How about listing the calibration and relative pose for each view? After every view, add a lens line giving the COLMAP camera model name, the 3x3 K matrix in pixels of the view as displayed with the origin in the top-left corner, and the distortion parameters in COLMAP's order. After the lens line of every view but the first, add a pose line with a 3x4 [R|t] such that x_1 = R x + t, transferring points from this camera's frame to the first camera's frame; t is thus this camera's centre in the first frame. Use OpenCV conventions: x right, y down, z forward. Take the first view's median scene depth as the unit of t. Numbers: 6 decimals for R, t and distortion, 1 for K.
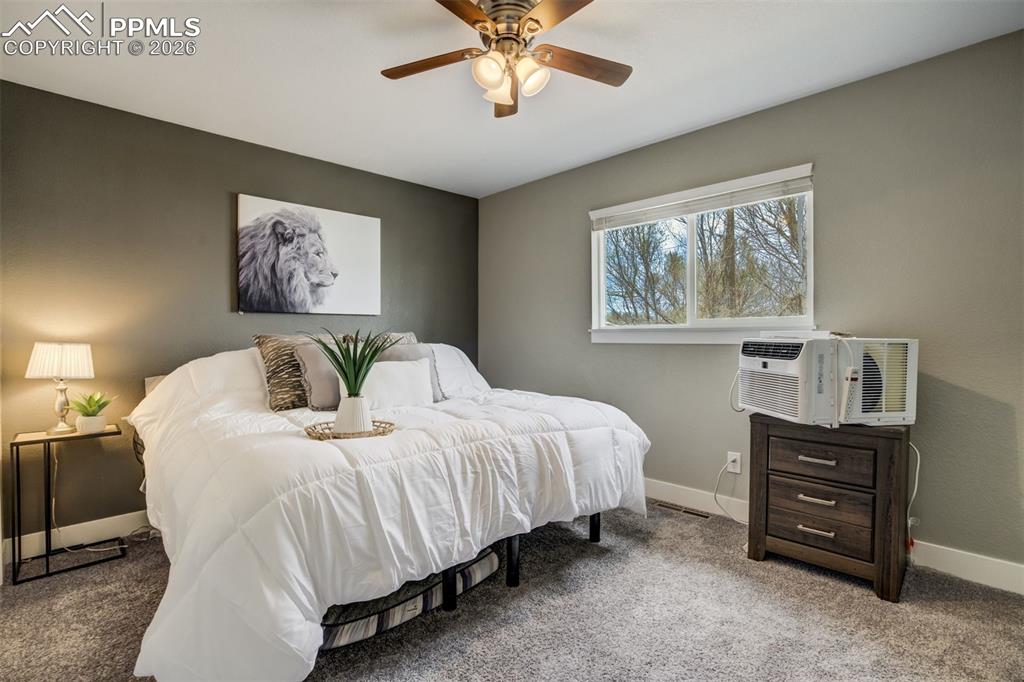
lens RADIAL K [[484.5, 0, 514.2], [0, 484.5, 345.7], [0, 0, 1]] dist [-0.000571, -0.000224]
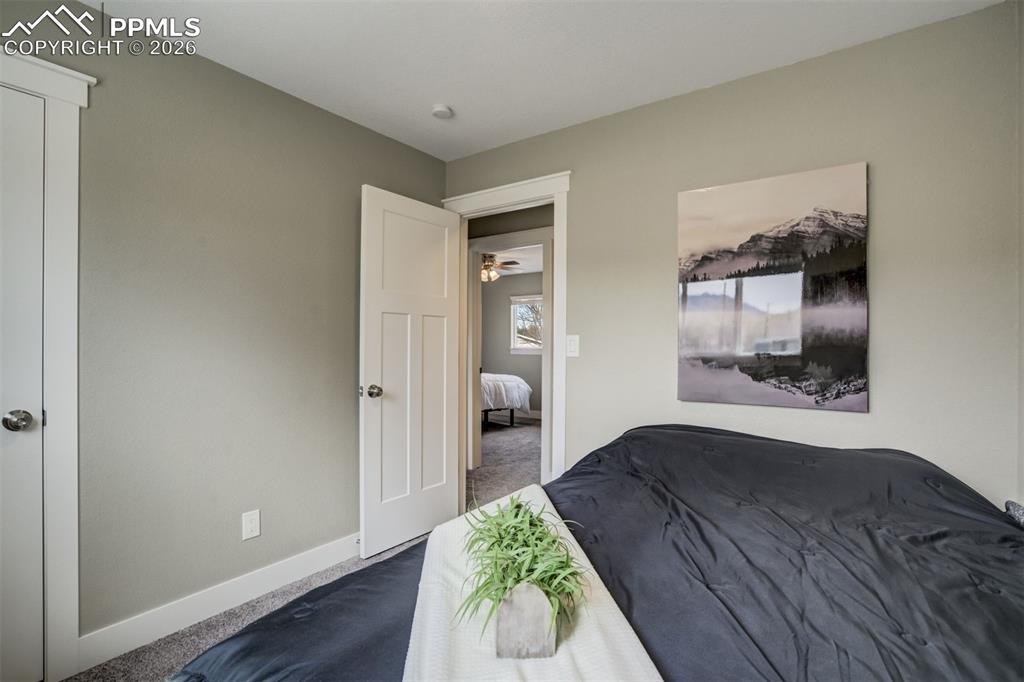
lens RADIAL K [[484.5, 0, 514.2], [0, 484.5, 345.7], [0, 0, 1]] dist [-0.000571, -0.000224]
pose [[0.986120, 0.007335, 0.165875, -0.278137], [-0.002753, 0.999609, -0.027839, 0.023674], [-0.166014, 0.026996, 0.985754, -1.714382]]
